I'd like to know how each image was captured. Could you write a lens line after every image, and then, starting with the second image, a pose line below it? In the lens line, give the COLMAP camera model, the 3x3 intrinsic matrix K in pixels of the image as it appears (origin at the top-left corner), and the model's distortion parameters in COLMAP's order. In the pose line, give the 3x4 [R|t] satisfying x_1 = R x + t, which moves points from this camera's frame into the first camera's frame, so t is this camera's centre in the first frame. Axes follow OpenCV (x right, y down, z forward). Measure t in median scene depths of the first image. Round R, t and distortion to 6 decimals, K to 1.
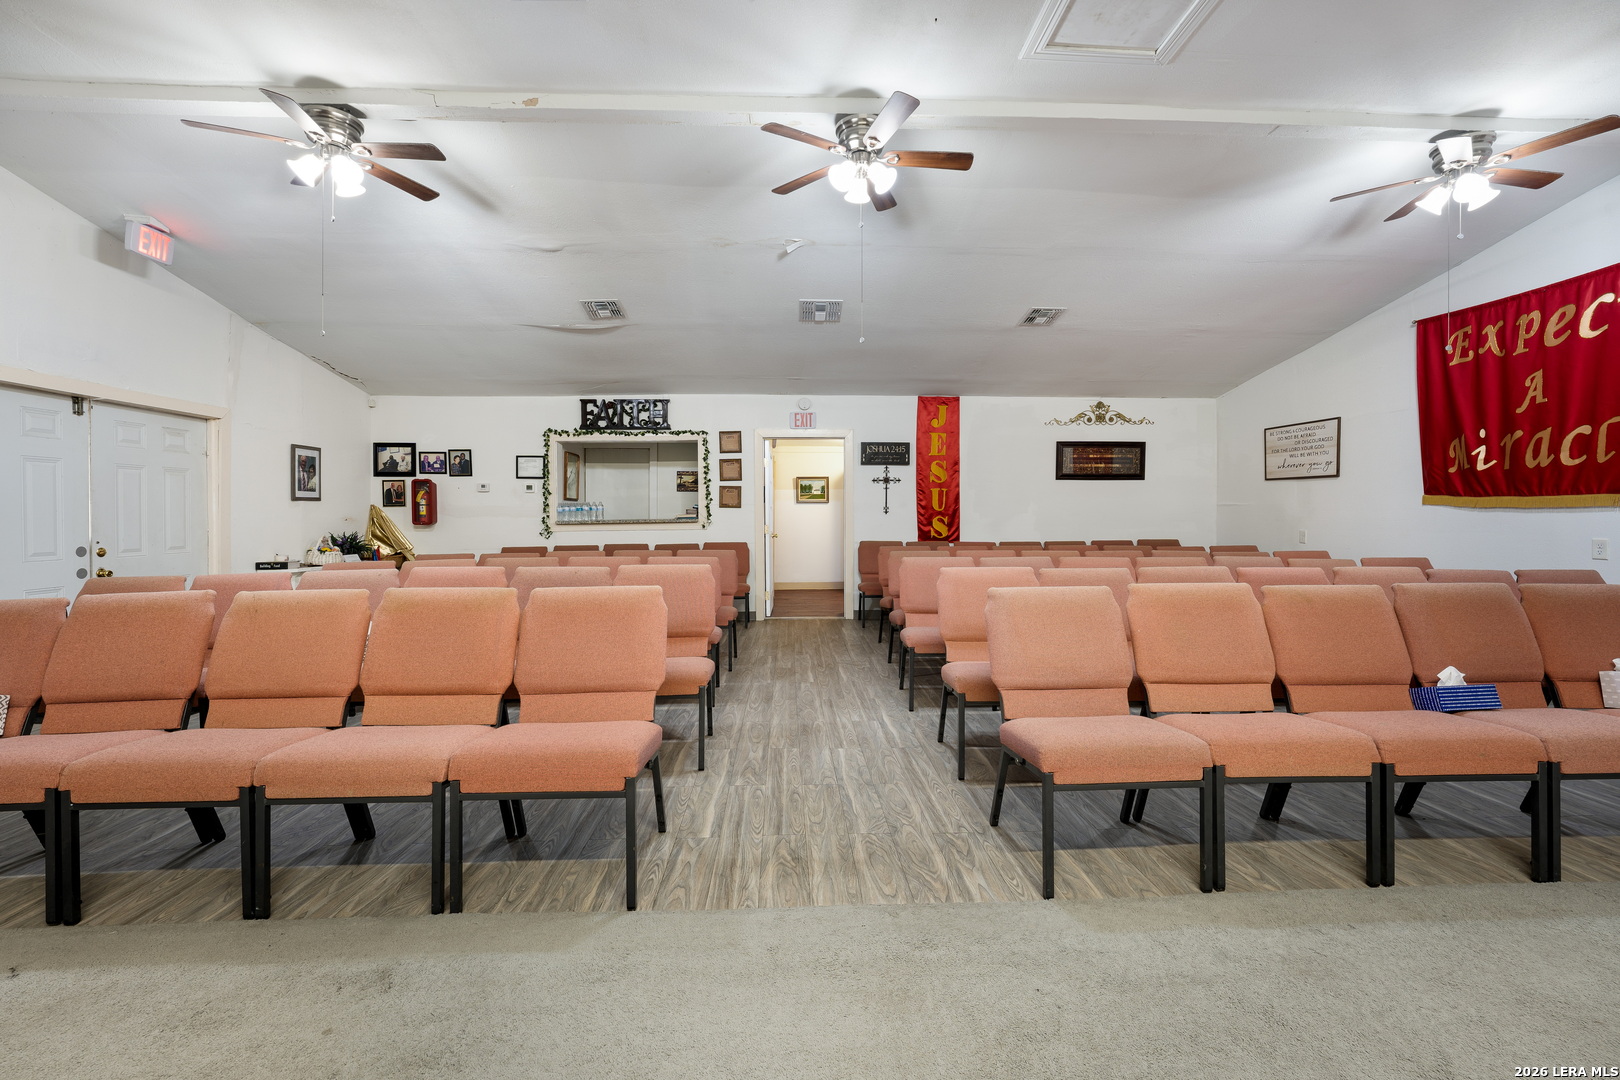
lens RADIAL K [[669.3, 0, 814.5], [0, 669.3, 514.1], [0, 0, 1]] dist [-0.018829, 0.001487]
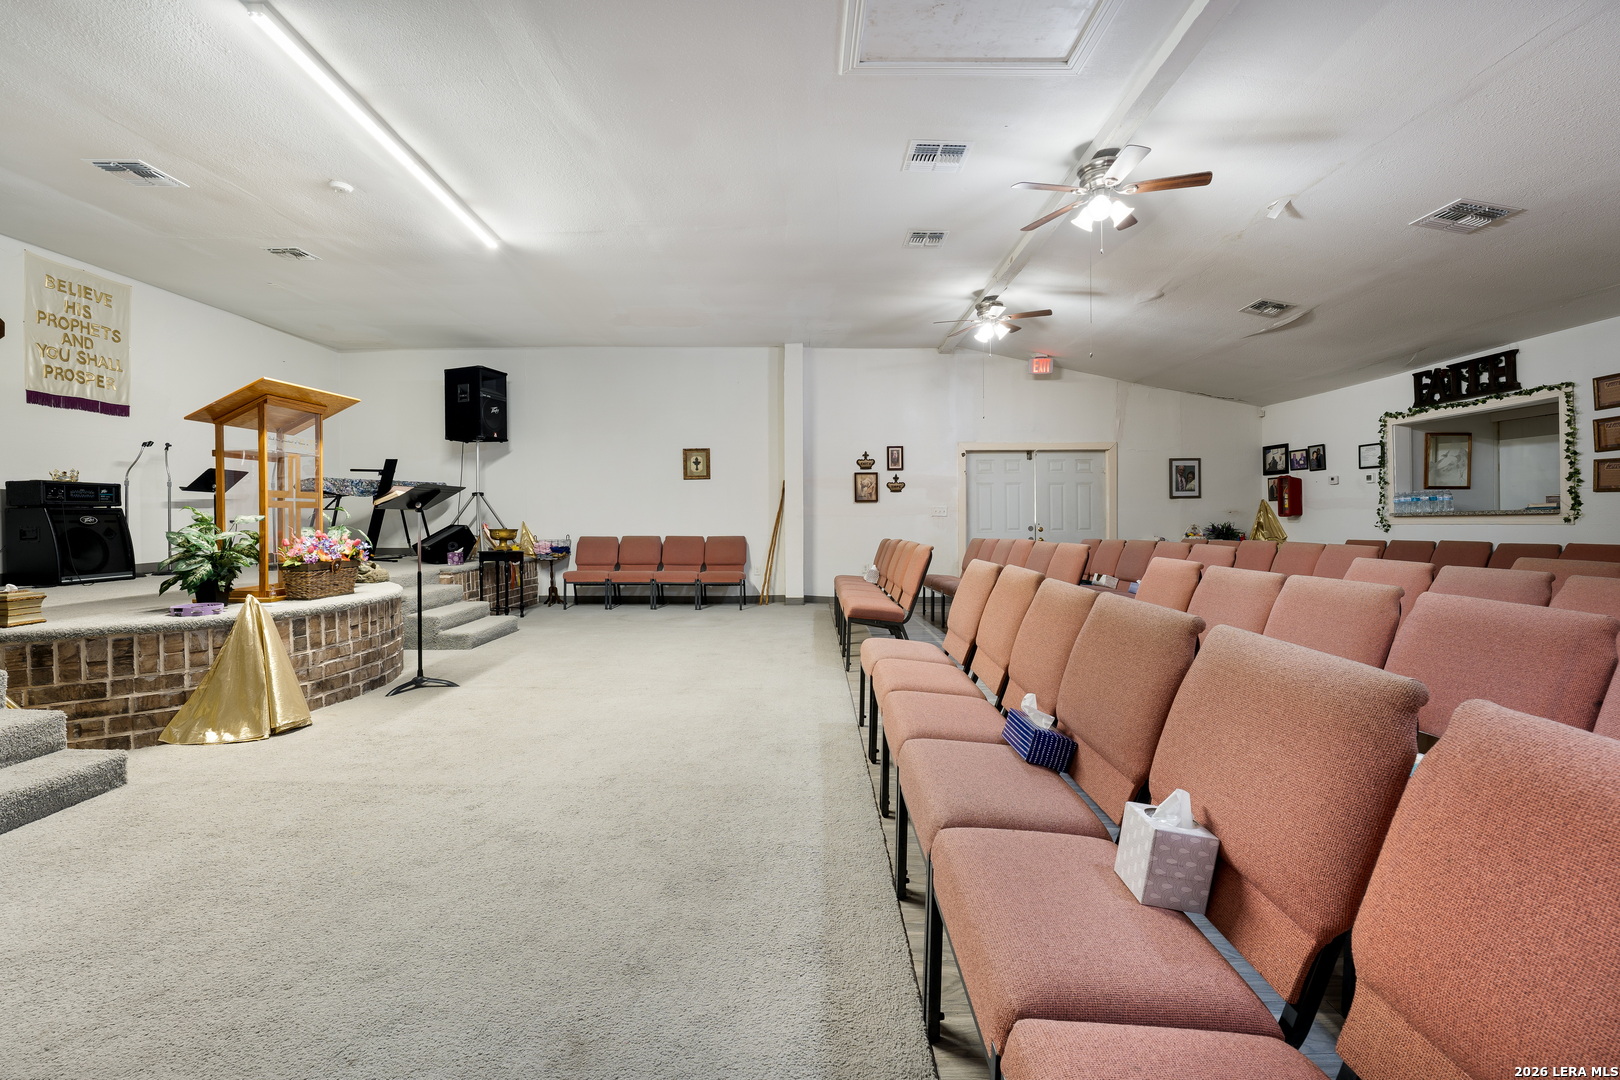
lens RADIAL K [[669.3, 0, 820.0], [0, 669.3, 518.2], [0, 0, 1]] dist [-0.018829, 0.001487]
pose [[-0.053420, 0.006166, -0.998553, 0.559553], [0.009390, 0.999940, 0.005672, 0.005273], [0.998528, -0.009073, -0.053475, 0.270179]]
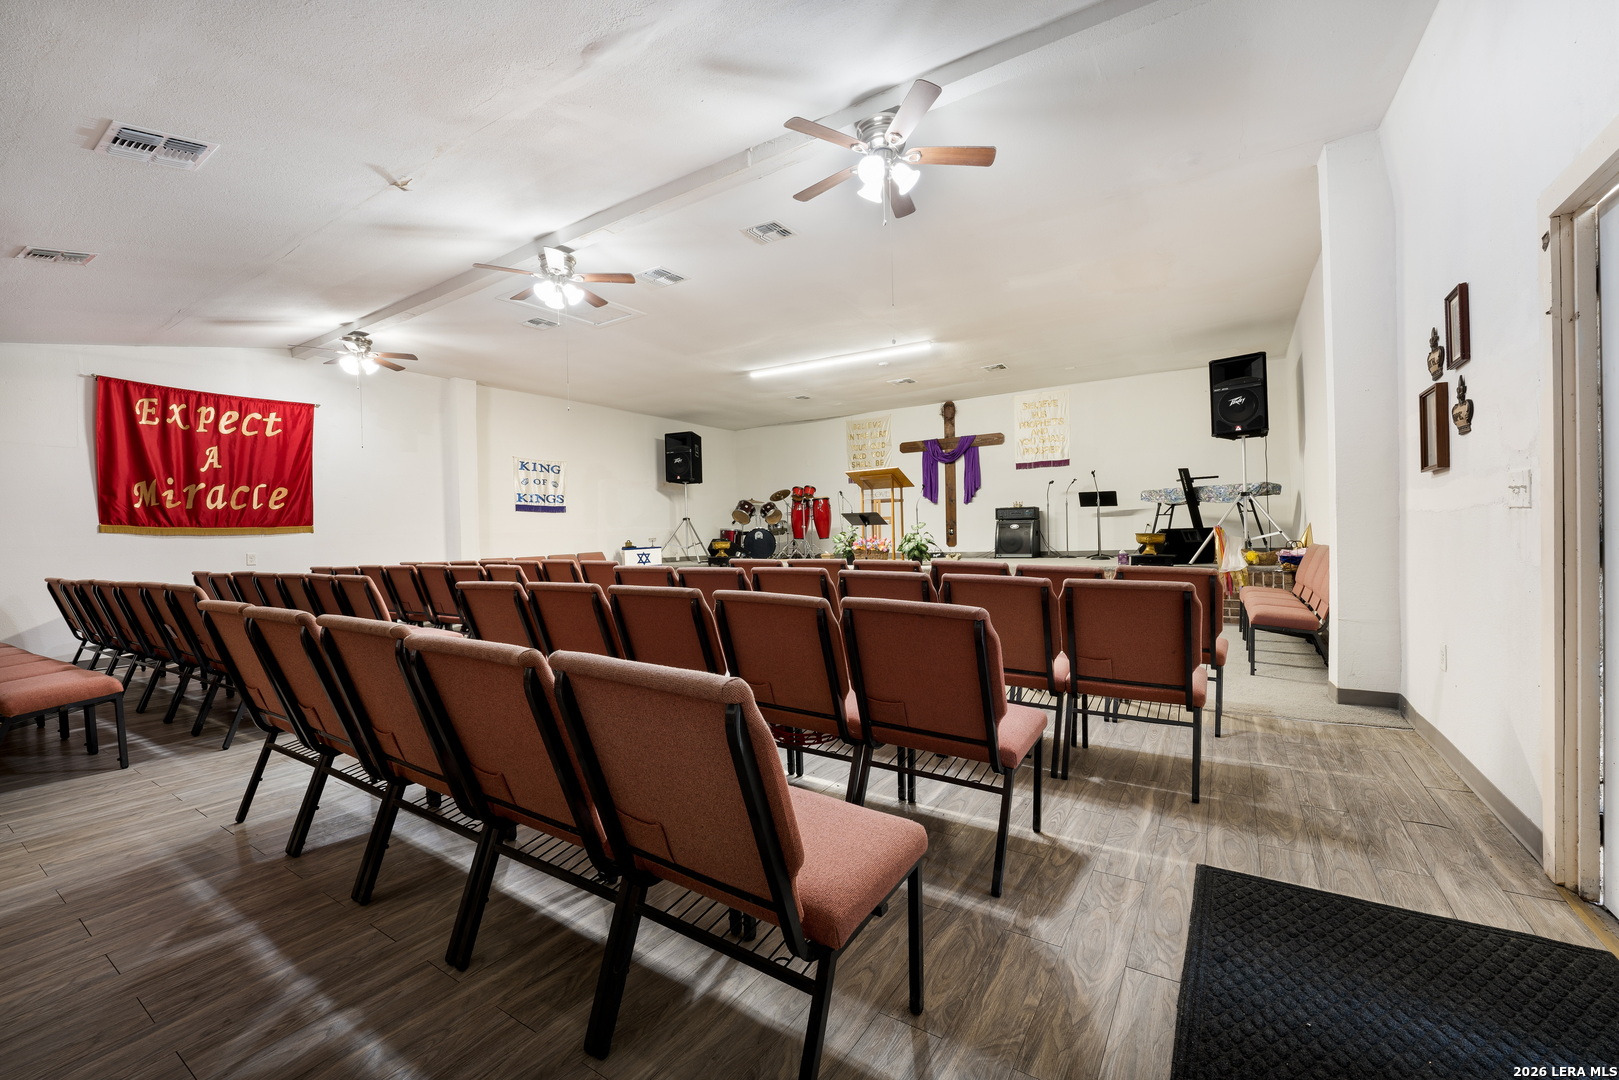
lens RADIAL K [[640.8, 0, 816.0], [0, 640.8, 541.2], [0, 0, 1]] dist [-0.039729, 0.000181]
pose [[-0.805130, 0.009788, 0.593017, -0.510846], [0.021155, 0.999701, 0.012222, 0.009417], [-0.592721, 0.022386, -0.805097, 0.759399]]
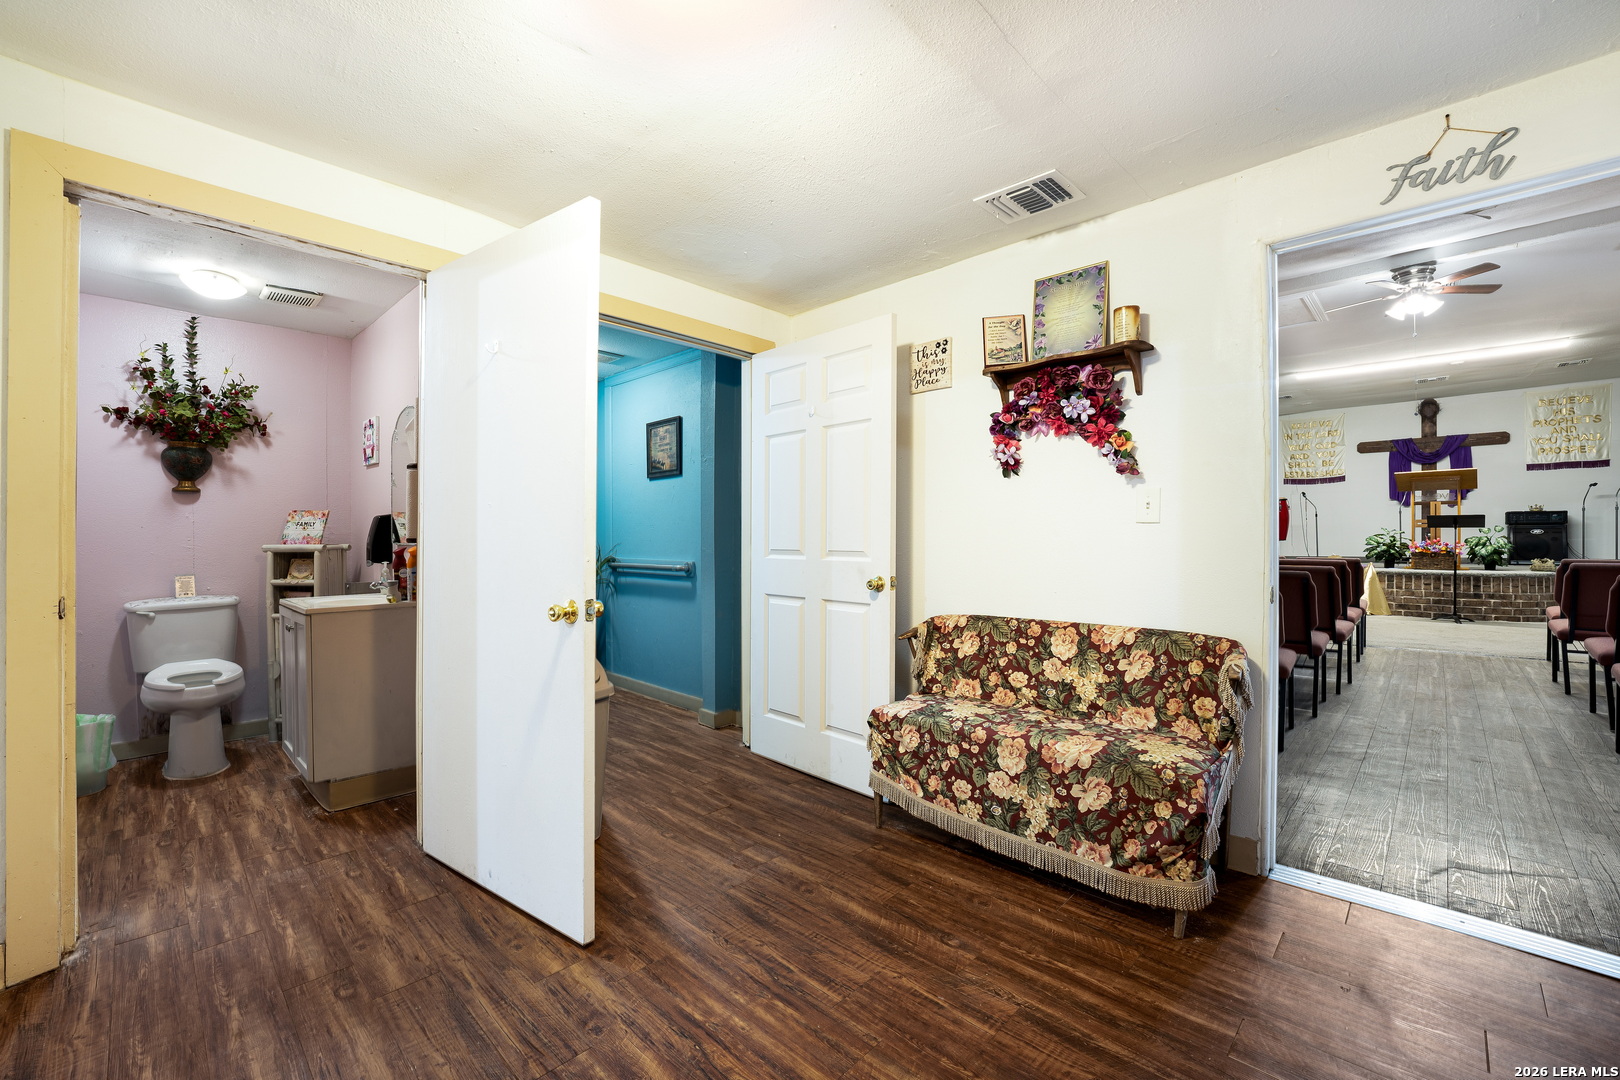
lens RADIAL K [[669.3, 0, 802.2], [0, 669.3, 536.1], [0, 0, 1]] dist [-0.018829, 0.001487]
pose [[-0.682762, 0.003028, 0.730634, -0.025227], [0.002541, 0.999995, -0.001770, 0.011016], [-0.730636, 0.000648, -0.682767, 1.347043]]
